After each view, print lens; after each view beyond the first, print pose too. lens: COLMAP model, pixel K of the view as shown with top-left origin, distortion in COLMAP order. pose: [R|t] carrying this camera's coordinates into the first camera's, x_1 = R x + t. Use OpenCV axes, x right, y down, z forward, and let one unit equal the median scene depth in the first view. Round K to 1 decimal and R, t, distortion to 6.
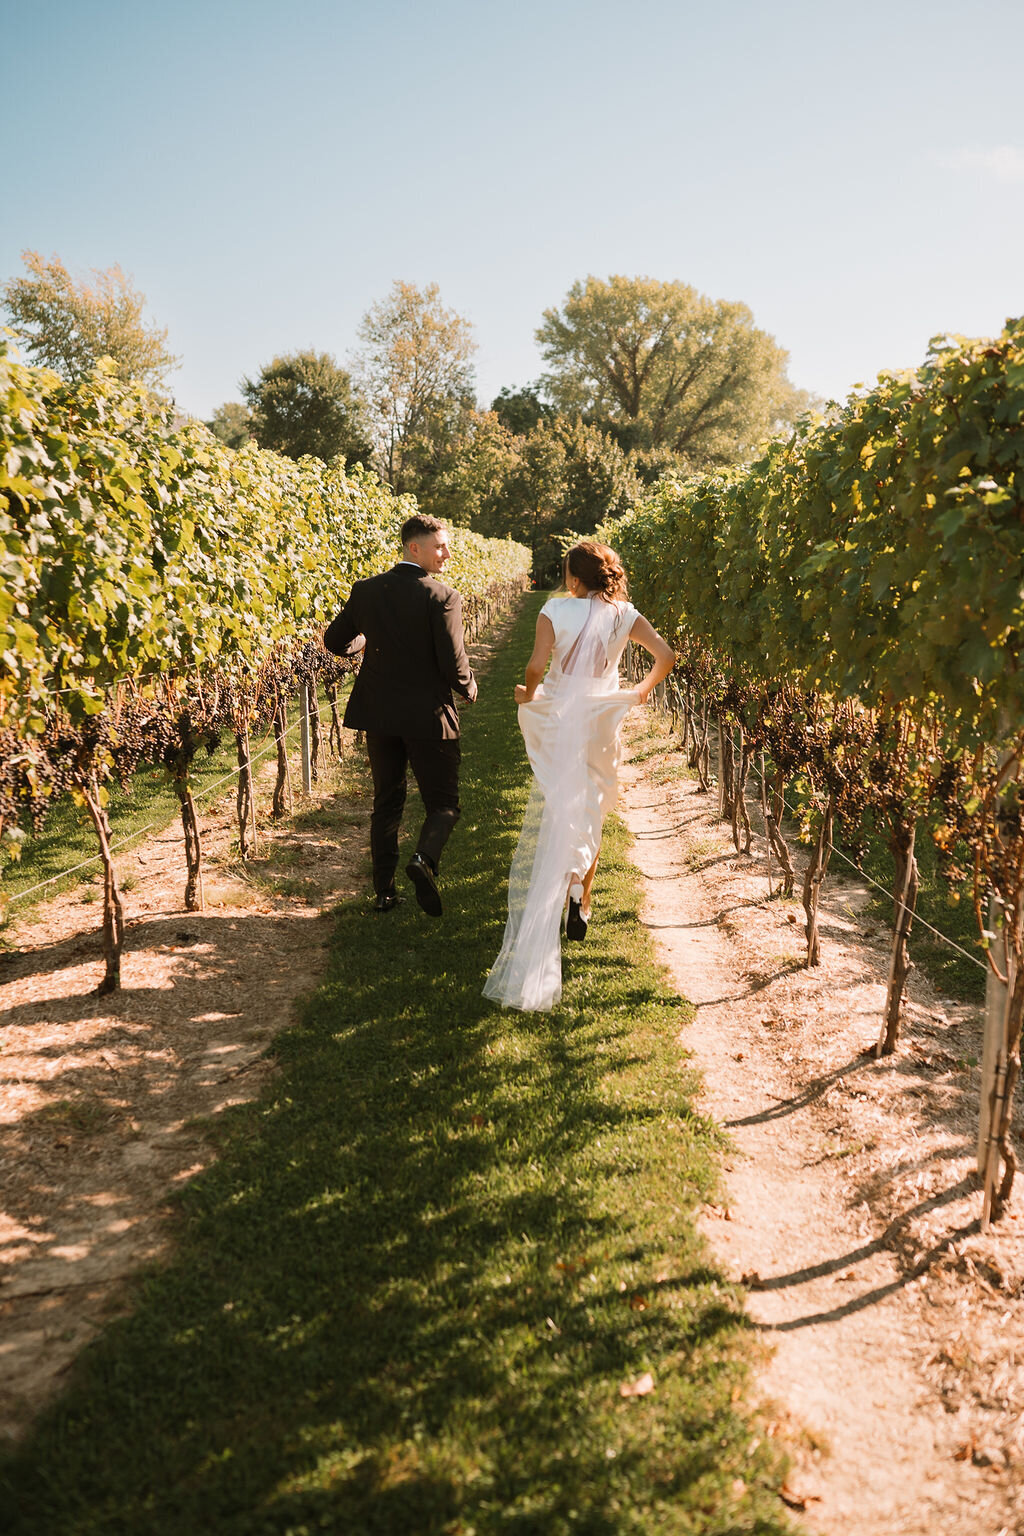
lens RADIAL K [[1700.8, 0, 506.9], [0, 1700.8, 802.9], [0, 0, 1]] dist [-0.035061, -0.013269]
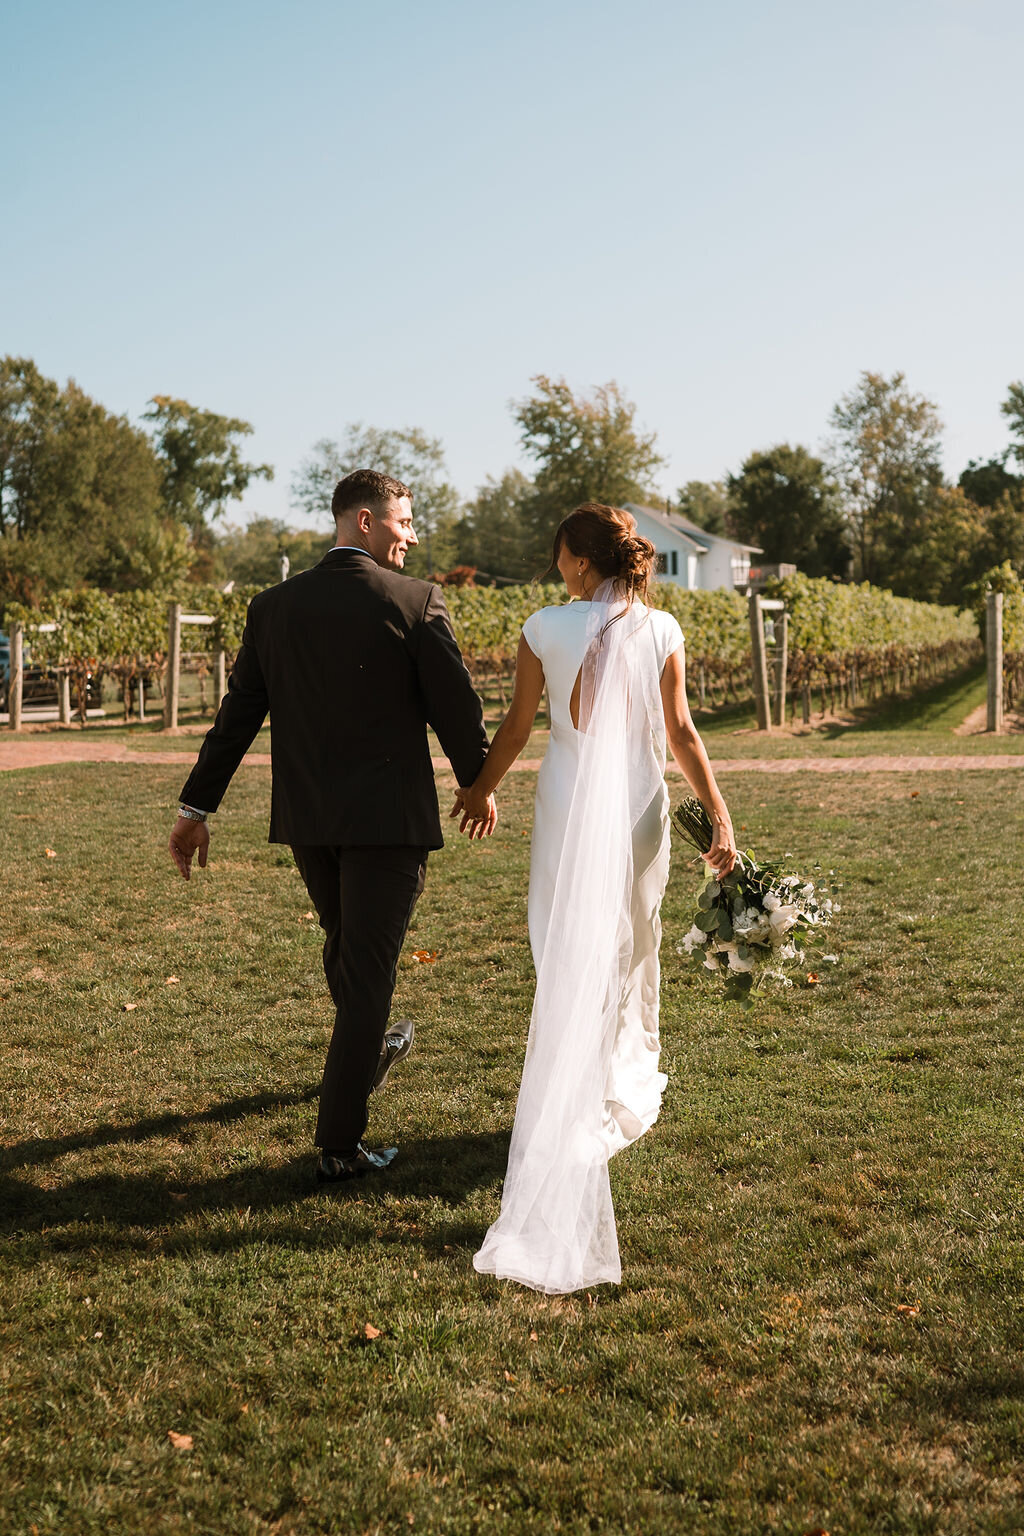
lens RADIAL K [[1739.0, 0, 533.1], [0, 1739.0, 772.5], [0, 0, 1]] dist [-0.050866, -0.016139]
pose [[0.966932, -0.024284, -0.253876, 0.072557], [0.007842, 0.997817, -0.065578, 0.257784], [0.254914, 0.061418, 0.965011, -1.593091]]
